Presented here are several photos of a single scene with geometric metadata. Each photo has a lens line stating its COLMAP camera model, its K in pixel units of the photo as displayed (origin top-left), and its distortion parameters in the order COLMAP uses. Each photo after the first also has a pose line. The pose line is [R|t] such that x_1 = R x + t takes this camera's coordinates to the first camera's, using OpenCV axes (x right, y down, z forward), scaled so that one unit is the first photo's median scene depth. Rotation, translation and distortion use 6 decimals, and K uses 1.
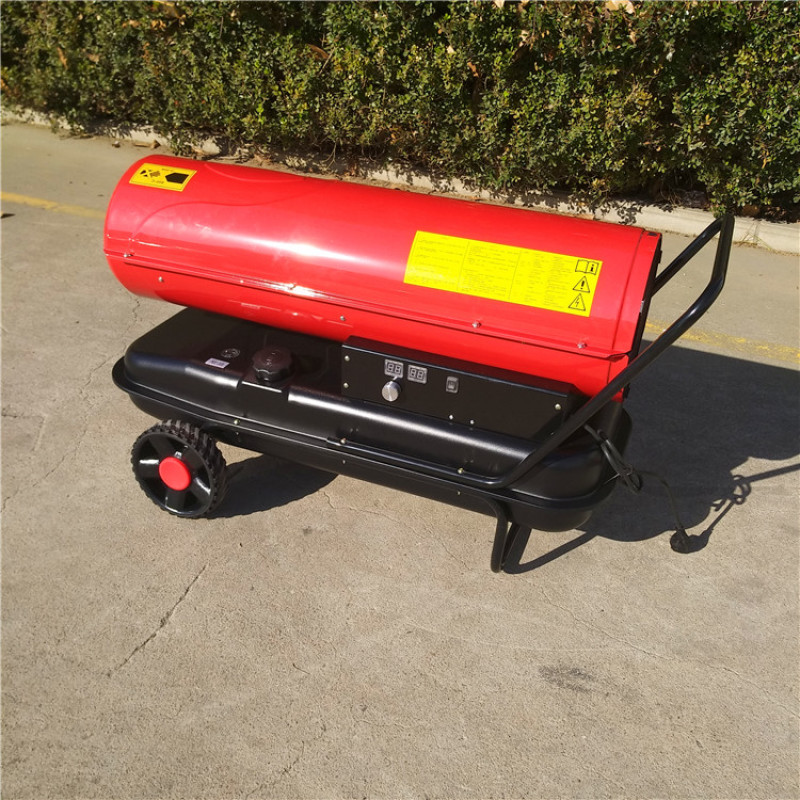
lens RADIAL K [[833.5, 0, 401.5], [0, 833.5, 415.6], [0, 0, 1]] dist [-0.095688, 0.128493]
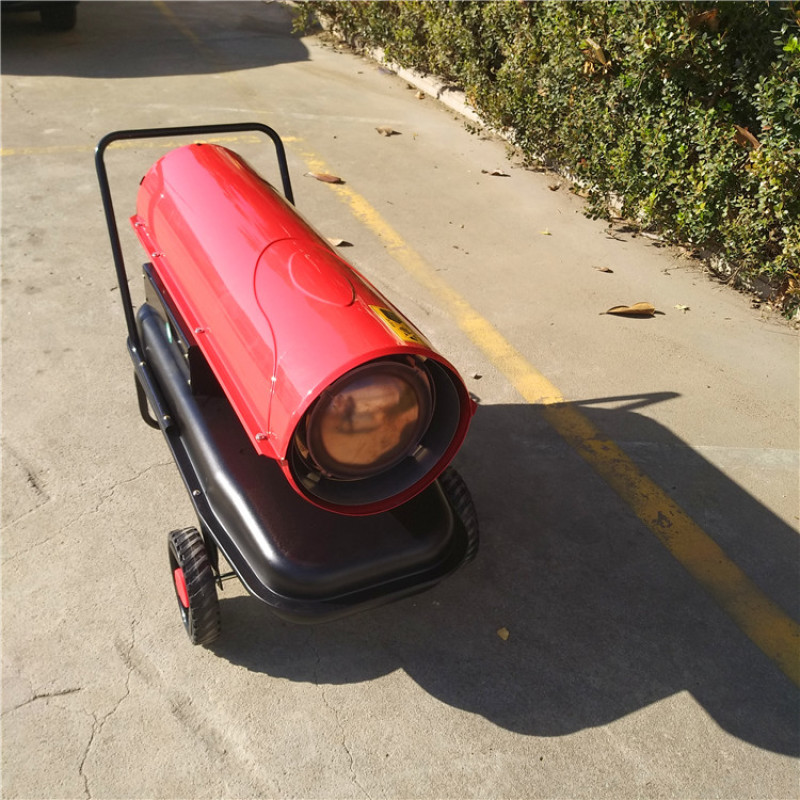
lens RADIAL K [[820.4, 0, 399.7], [0, 820.4, 418.1], [0, 0, 1]] dist [-0.019148, -0.023877]
pose [[0.703784, 0.383738, -0.597857, 0.214209], [-0.376887, 0.915050, 0.143667, -0.225613], [0.602199, 0.124214, 0.788623, 0.319872]]
